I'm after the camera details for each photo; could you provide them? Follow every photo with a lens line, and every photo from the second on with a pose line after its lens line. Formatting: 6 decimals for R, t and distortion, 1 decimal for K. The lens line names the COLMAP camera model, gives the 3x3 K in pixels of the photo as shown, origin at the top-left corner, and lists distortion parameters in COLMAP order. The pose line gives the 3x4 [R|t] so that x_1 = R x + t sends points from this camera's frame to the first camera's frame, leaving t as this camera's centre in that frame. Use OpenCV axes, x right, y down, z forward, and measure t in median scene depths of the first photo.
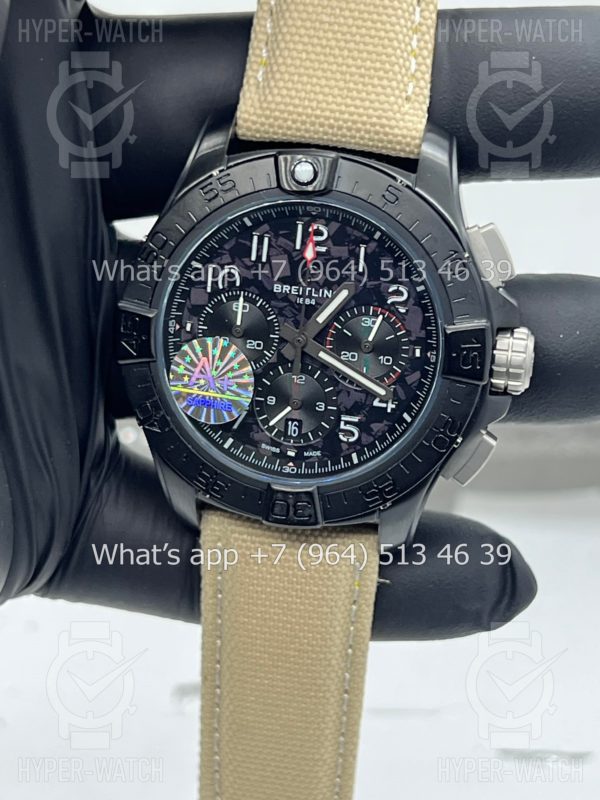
lens RADIAL K [[1863.3, 0, 300.0], [0, 1863.3, 400.0], [0, 0, 1]] dist [0.157266, -0.159716]
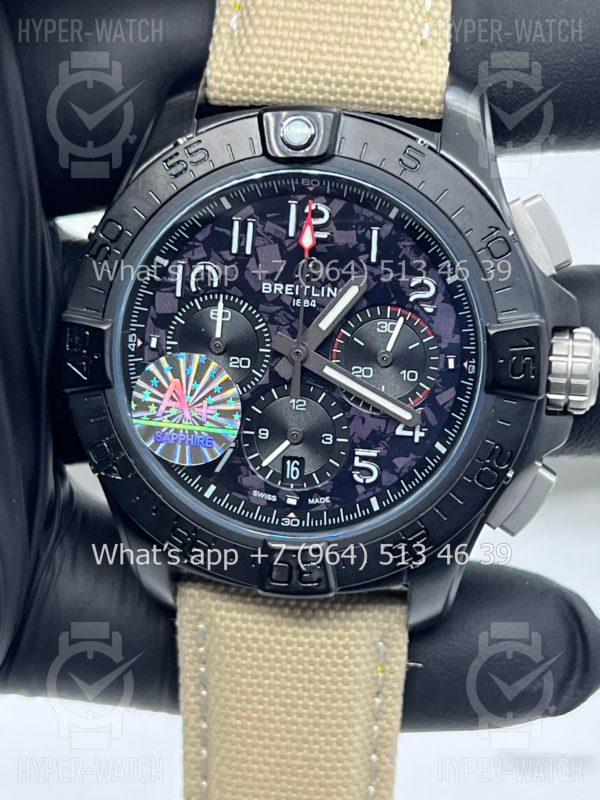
lens RADIAL K [[1814.3, 0, 300.0], [0, 1814.3, 400.0], [0, 0, 1]] dist [0.049371, 0.195055]
pose [[0.999047, -0.035351, 0.025595, -0.019283], [0.036959, 0.997179, -0.065324, 0.036474], [-0.023214, 0.066208, 0.997536, 0.248443]]
